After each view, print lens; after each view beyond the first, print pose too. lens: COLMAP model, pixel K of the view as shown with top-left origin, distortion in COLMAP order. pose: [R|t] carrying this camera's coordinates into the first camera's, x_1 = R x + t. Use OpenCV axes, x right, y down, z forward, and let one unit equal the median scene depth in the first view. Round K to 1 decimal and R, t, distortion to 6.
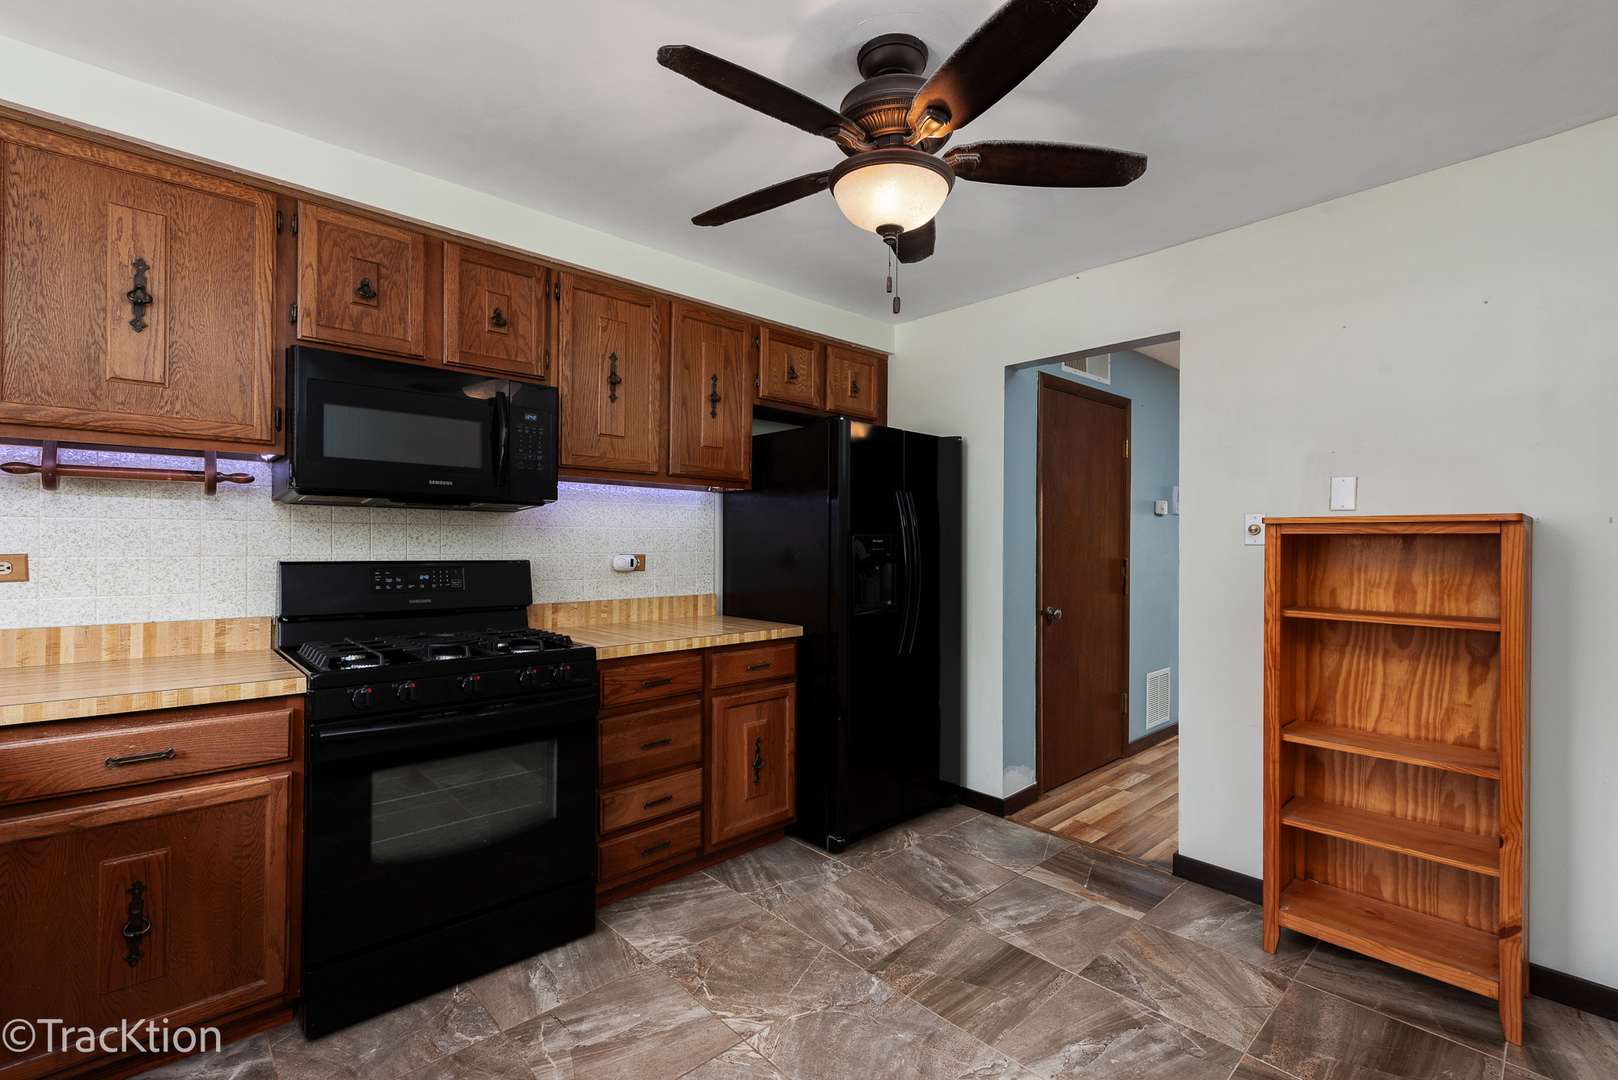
lens RADIAL K [[715.6, 0, 823.0], [0, 715.6, 537.3], [0, 0, 1]] dist [0.009165, -0.000706]
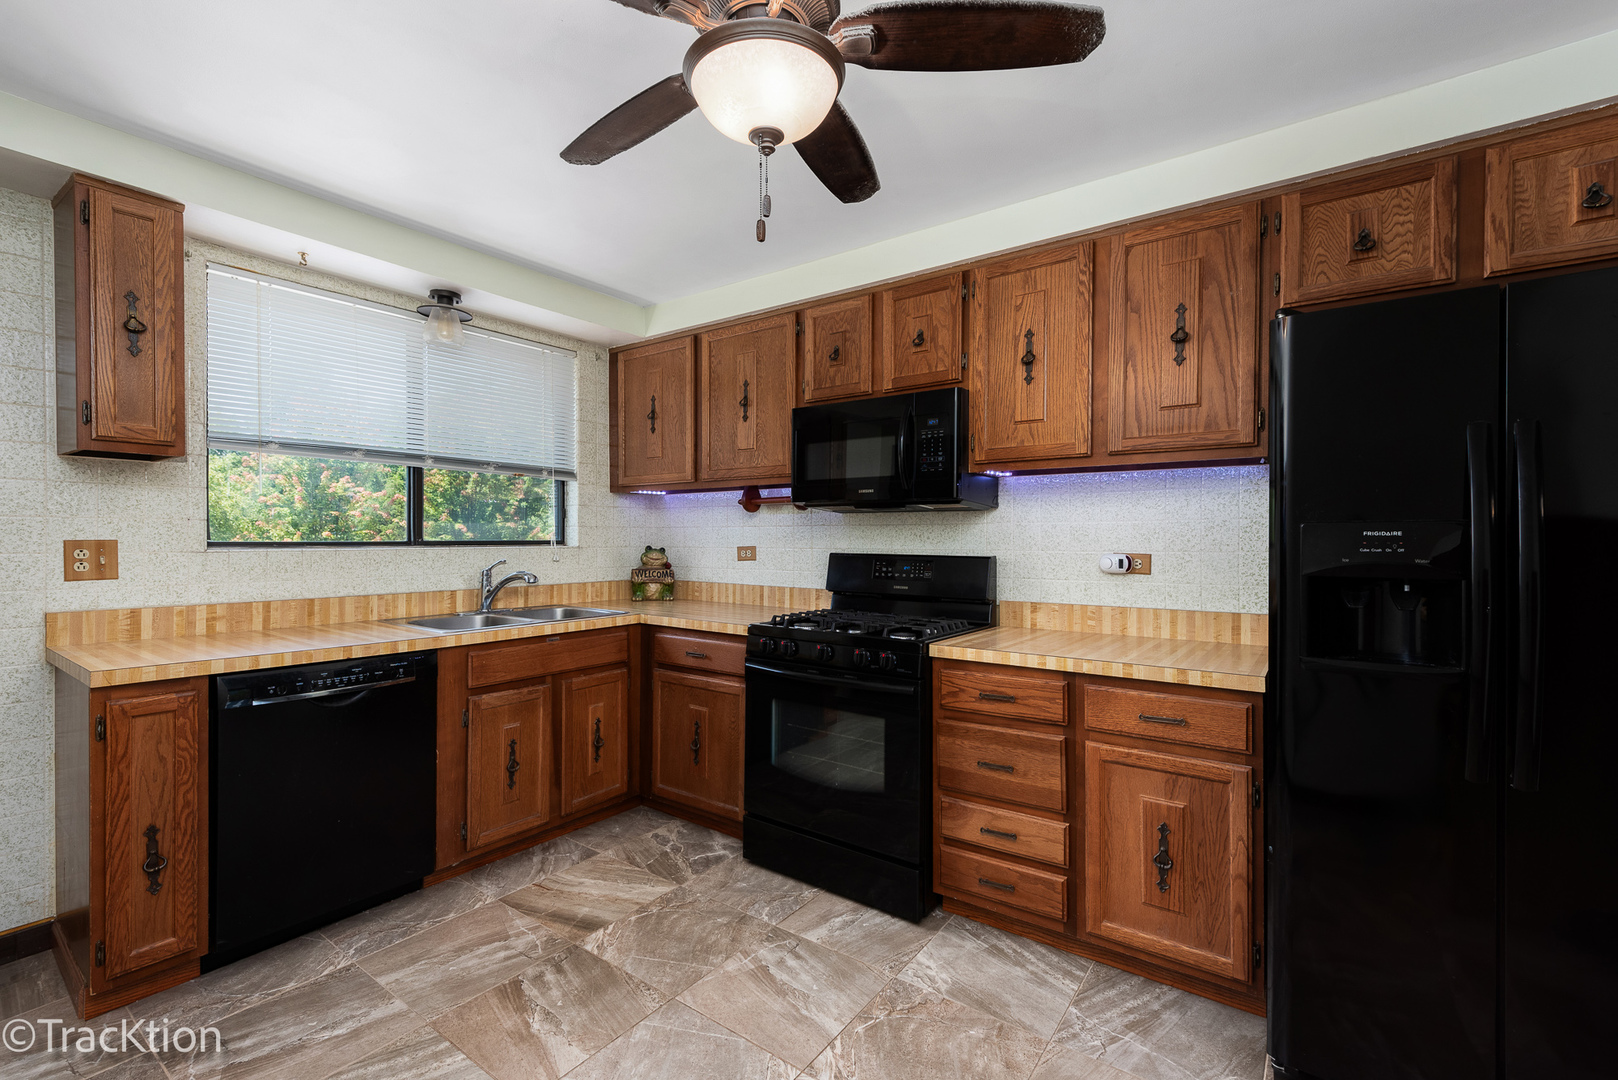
lens RADIAL K [[715.6, 0, 823.0], [0, 715.6, 537.3], [0, 0, 1]] dist [0.009165, -0.000706]
pose [[0.181266, -0.008192, -0.983400, 0.605826], [0.006496, 0.999953, -0.007133, 0.011000], [0.983413, -0.005095, 0.181311, 0.638652]]
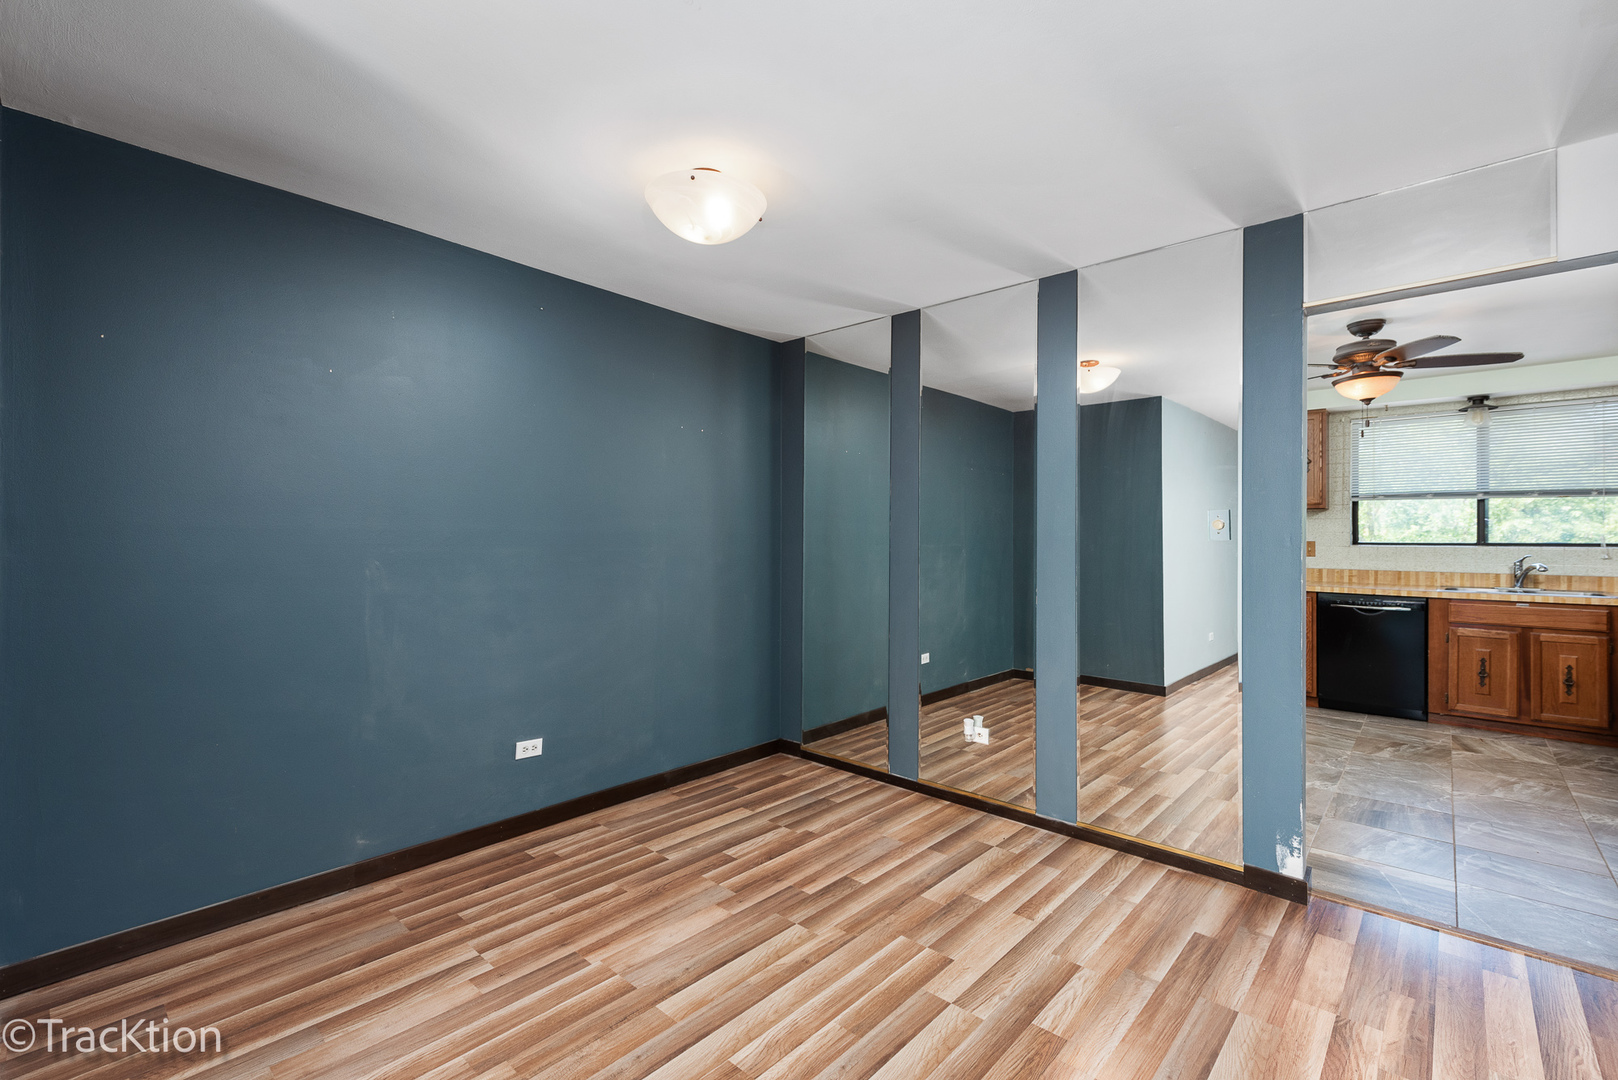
lens RADIAL K [[715.6, 0, 823.0], [0, 715.6, 537.3], [0, 0, 1]] dist [0.009165, -0.000706]
pose [[-0.995063, -0.012623, -0.098439, 1.361618], [-0.012107, 0.999910, -0.005835, 0.022909], [0.098504, -0.004614, -0.995126, 2.091322]]
